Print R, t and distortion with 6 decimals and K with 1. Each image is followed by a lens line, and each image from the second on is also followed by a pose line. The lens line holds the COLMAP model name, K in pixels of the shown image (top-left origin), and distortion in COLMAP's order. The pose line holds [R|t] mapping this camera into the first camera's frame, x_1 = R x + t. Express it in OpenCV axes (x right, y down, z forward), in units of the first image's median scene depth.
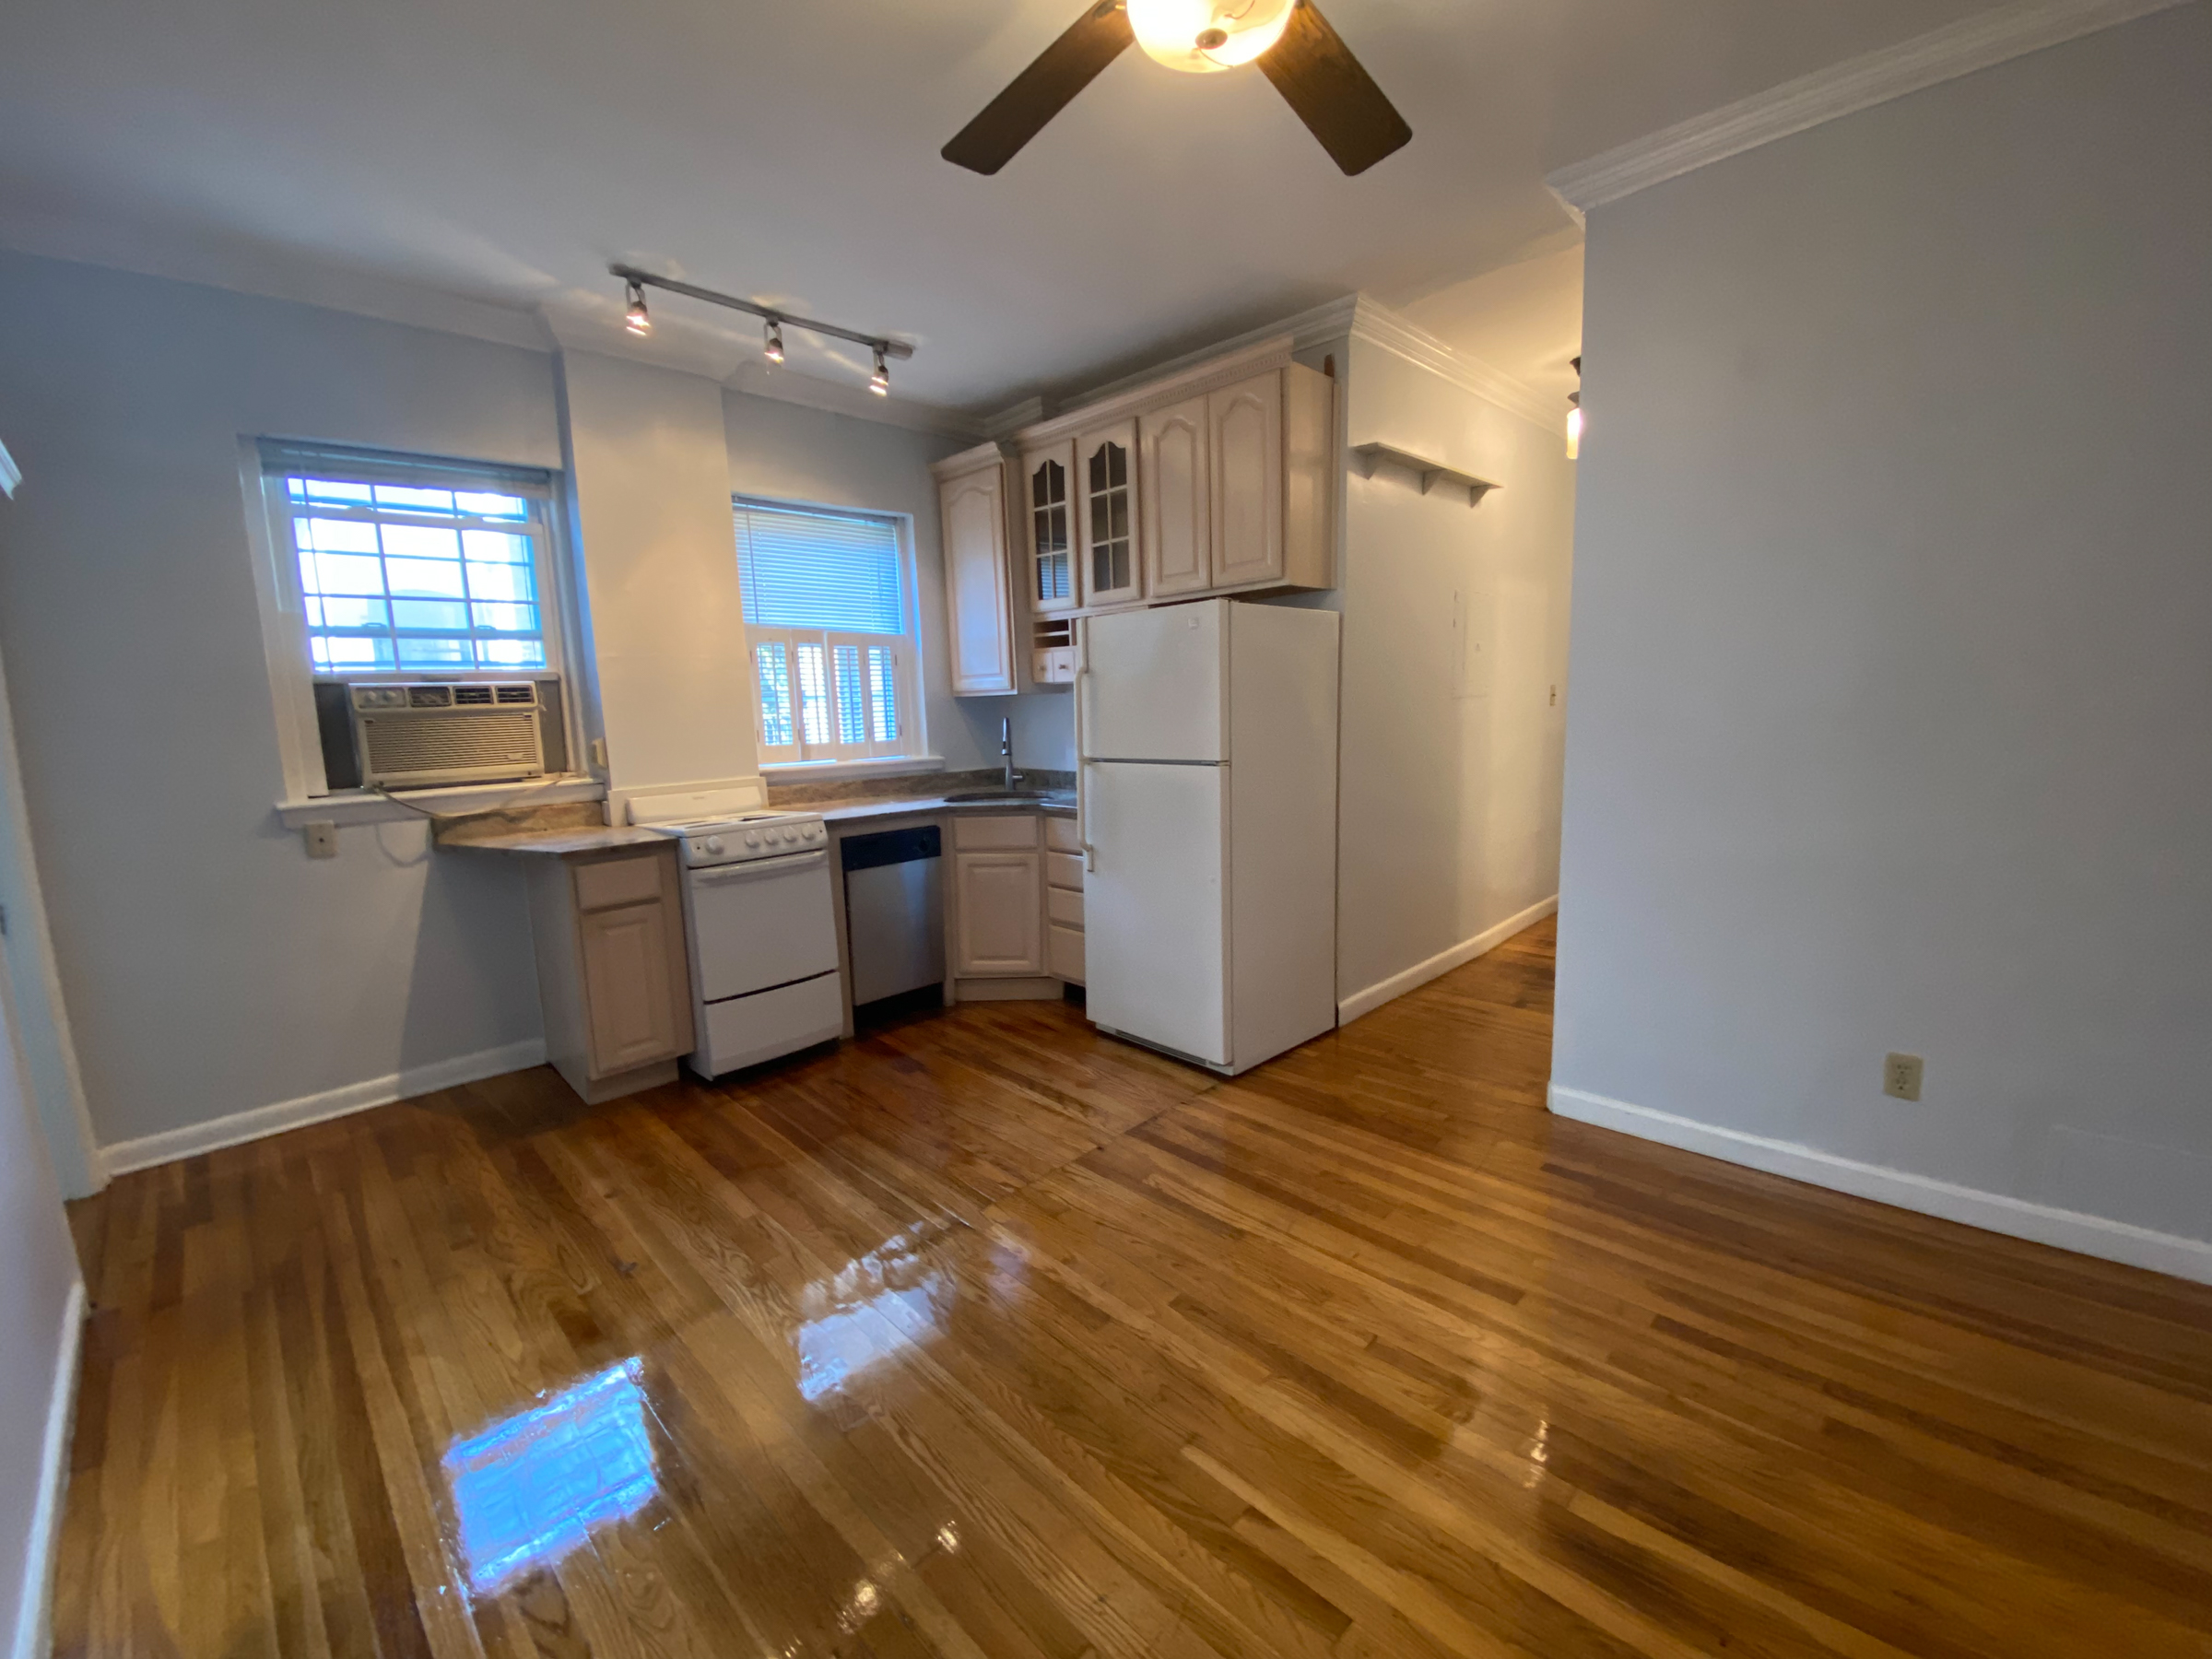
lens RADIAL K [[897.6, 0, 1100.4], [0, 897.6, 833.0], [0, 0, 1]] dist [0.013483, -0.020157]
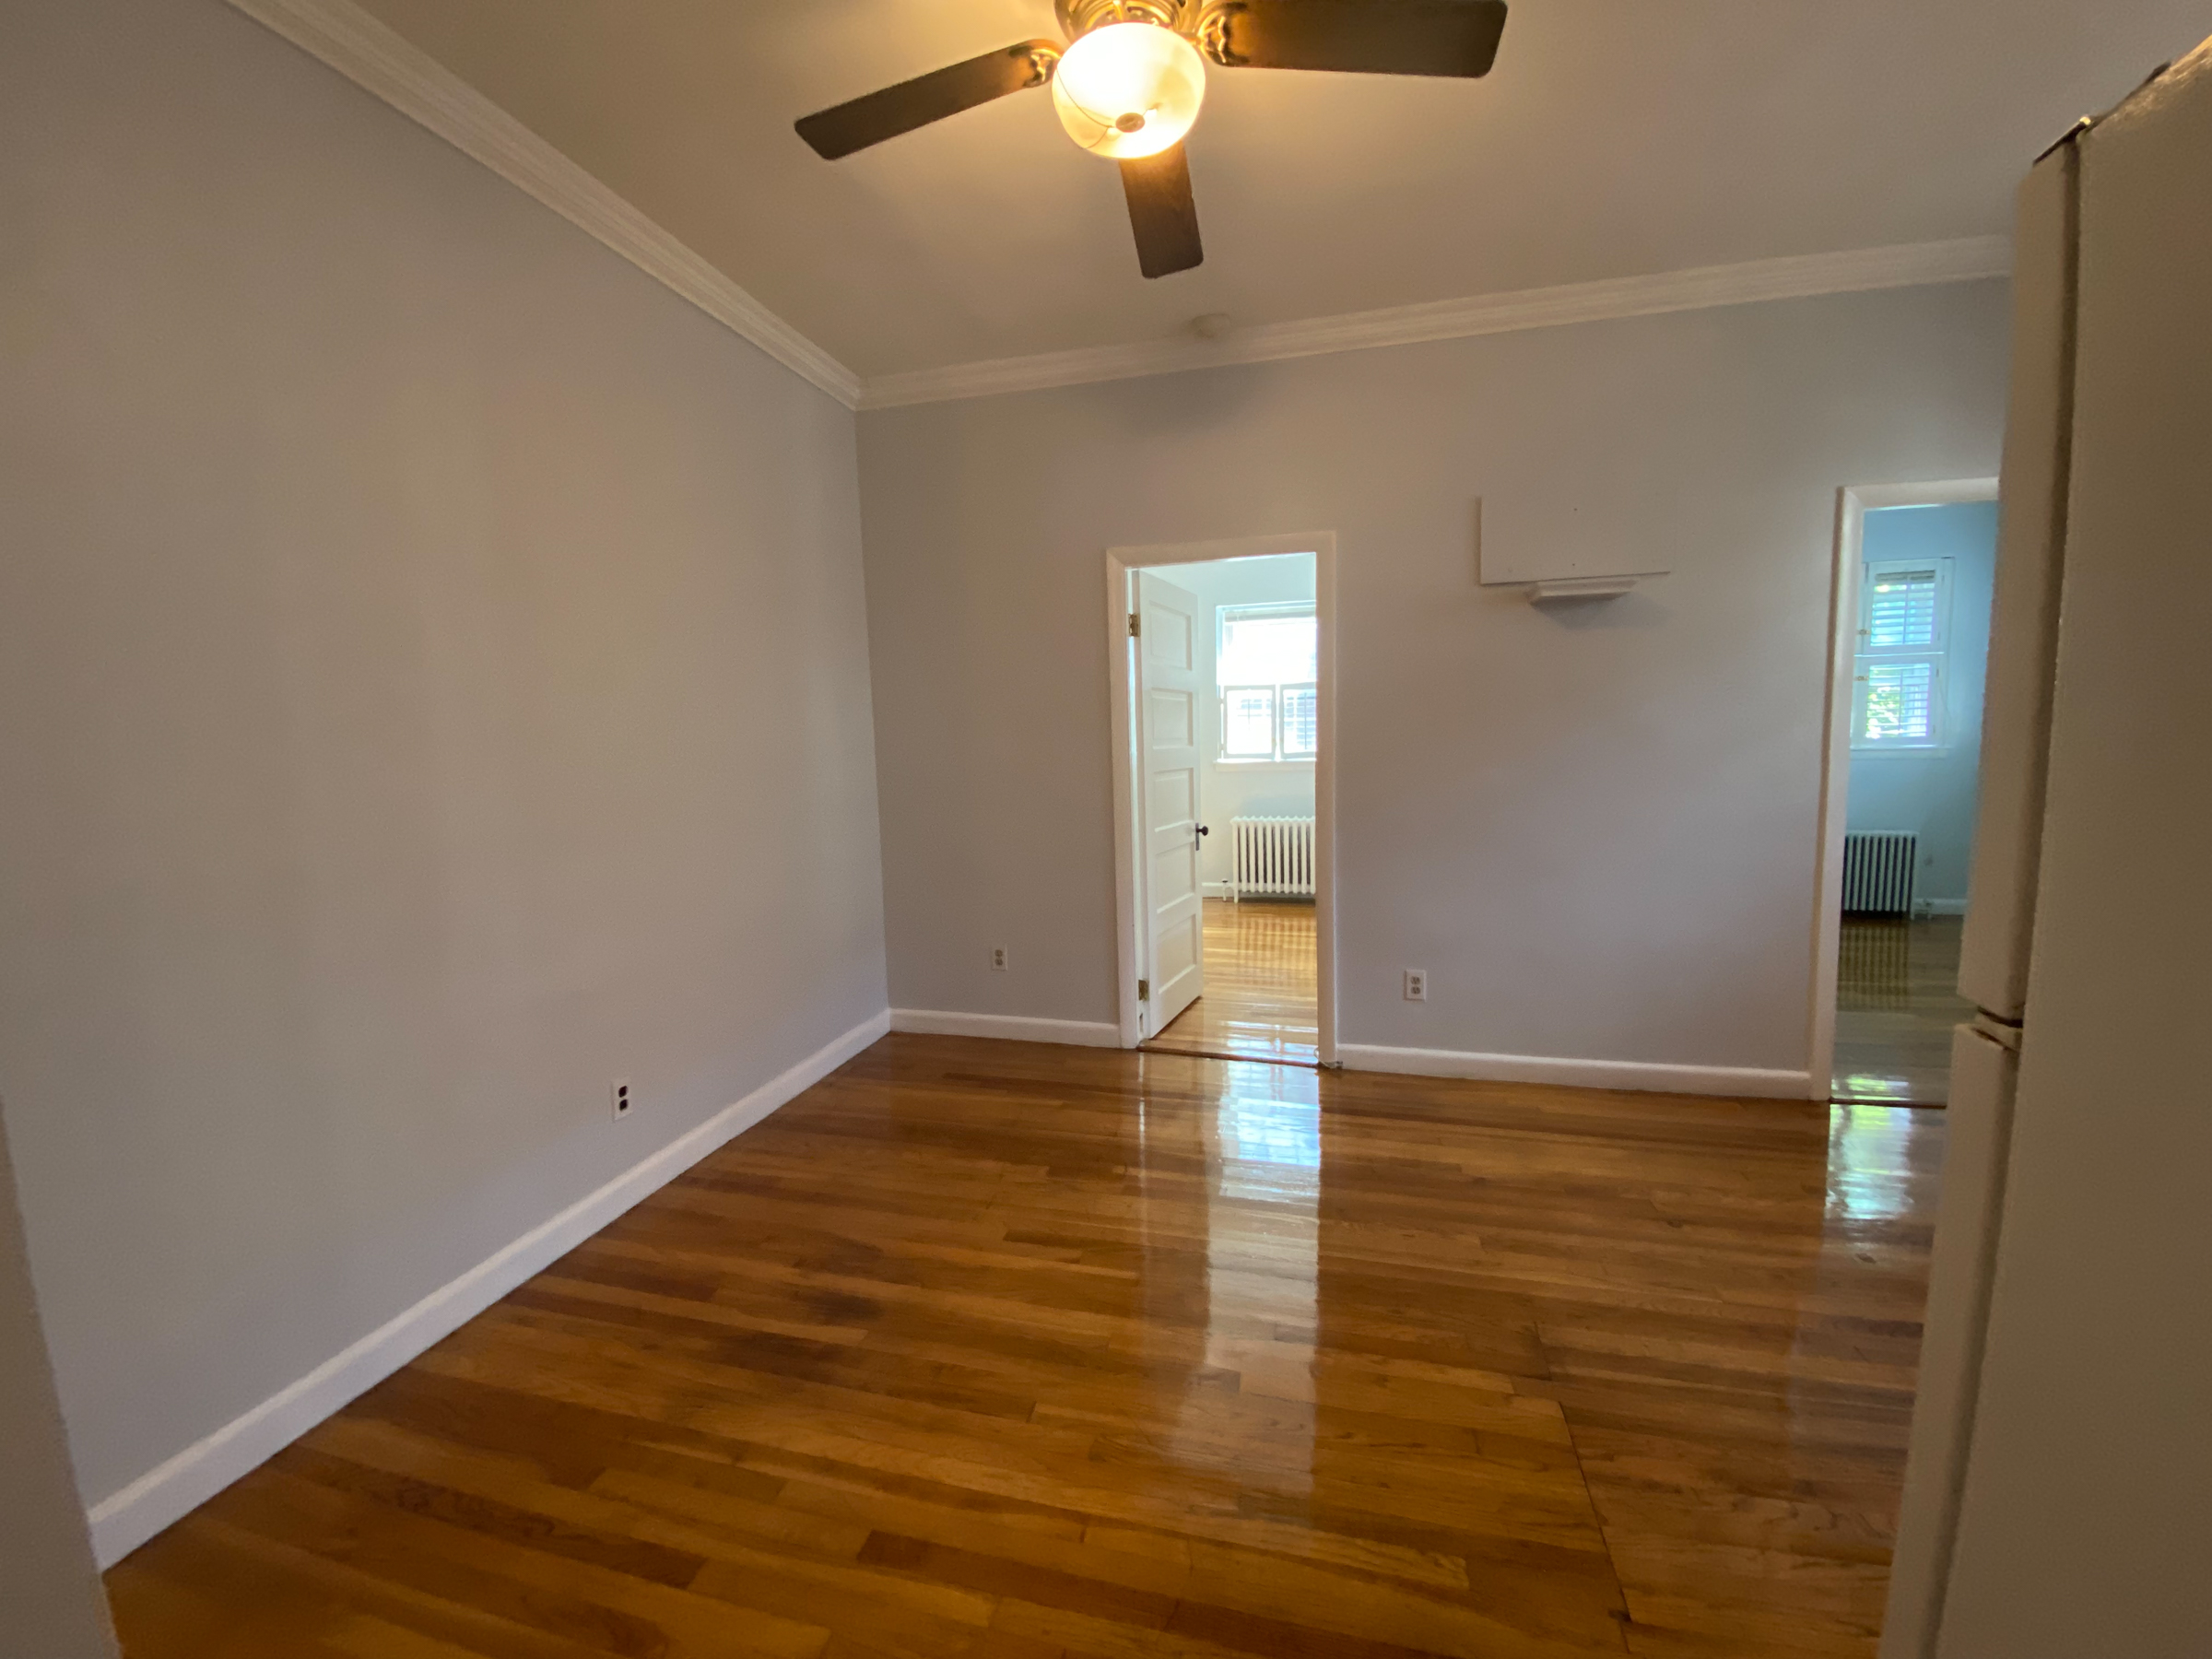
lens RADIAL K [[897.6, 0, 1100.4], [0, 897.6, 833.0], [0, 0, 1]] dist [0.013483, -0.020157]
pose [[-0.861939, 0.111855, -0.494520, 0.452391], [-0.019614, 0.967275, 0.252972, -0.185137], [0.506633, 0.227746, -0.831538, 1.194310]]
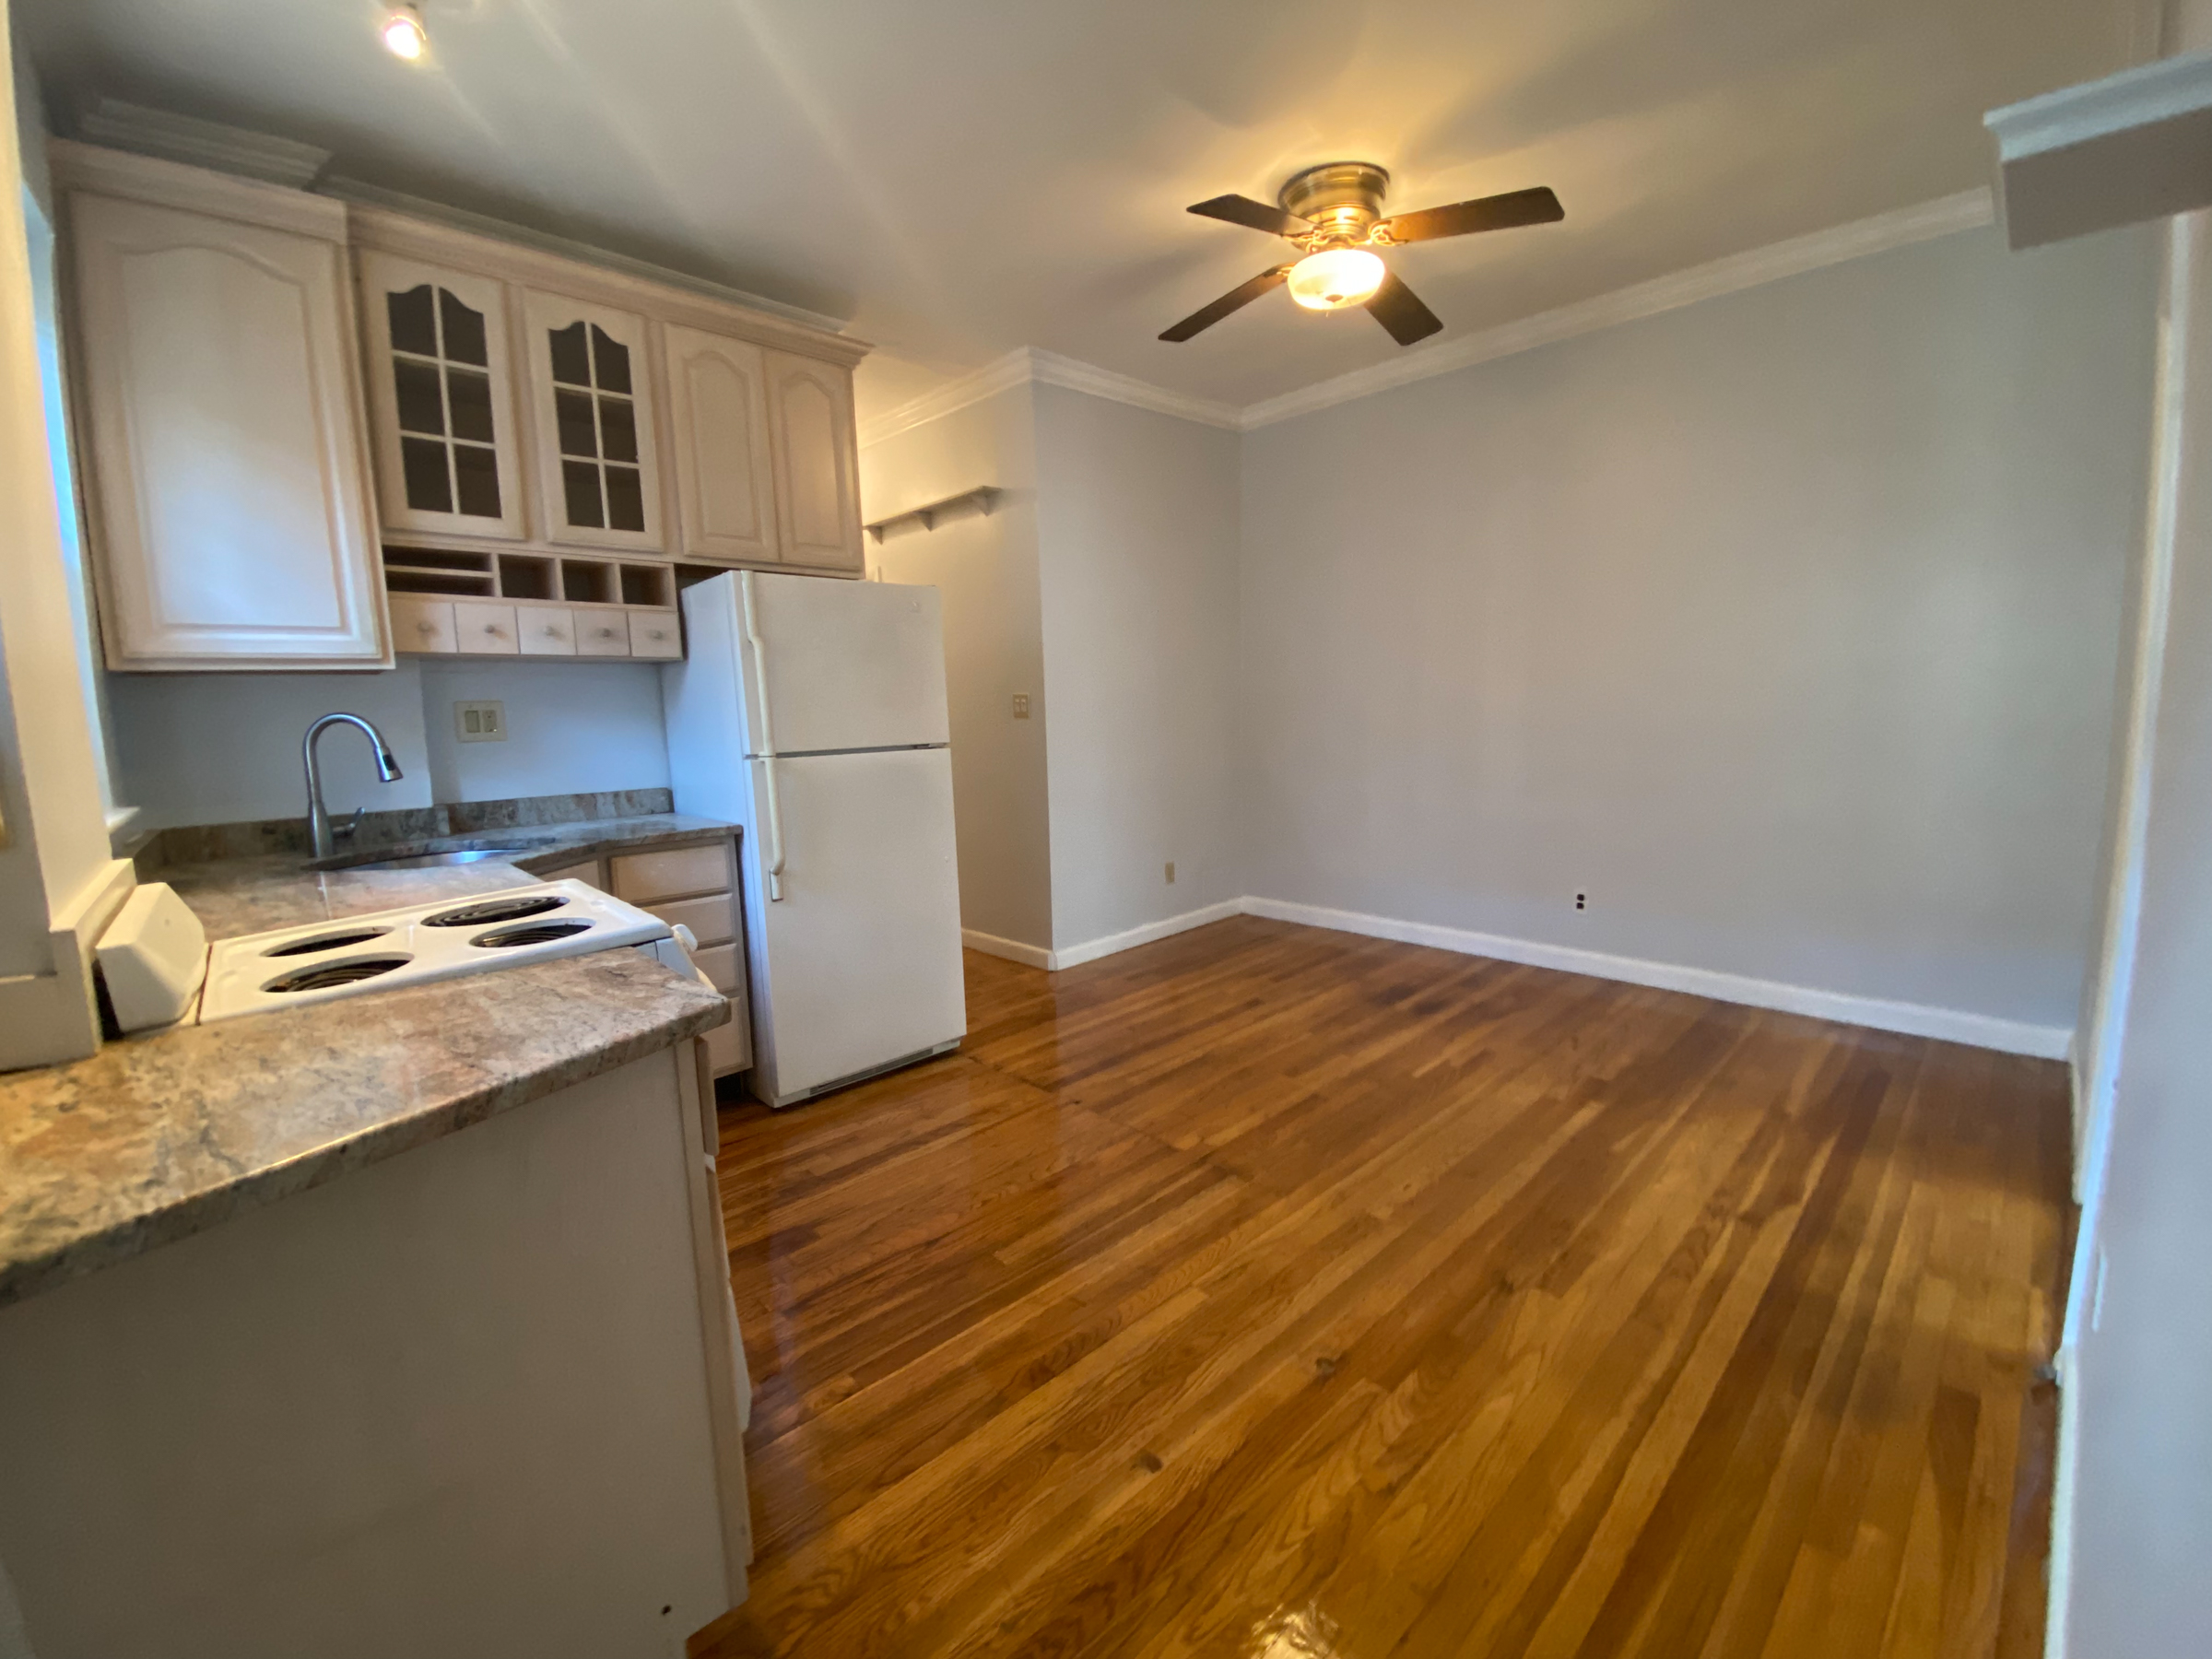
lens RADIAL K [[897.6, 0, 1100.4], [0, 897.6, 833.0], [0, 0, 1]] dist [0.013483, -0.020157]
pose [[0.024670, -0.113179, 0.993268, -1.032984], [0.171835, 0.979263, 0.107316, -0.064790], [-0.984817, 0.168030, 0.043607, 0.898369]]
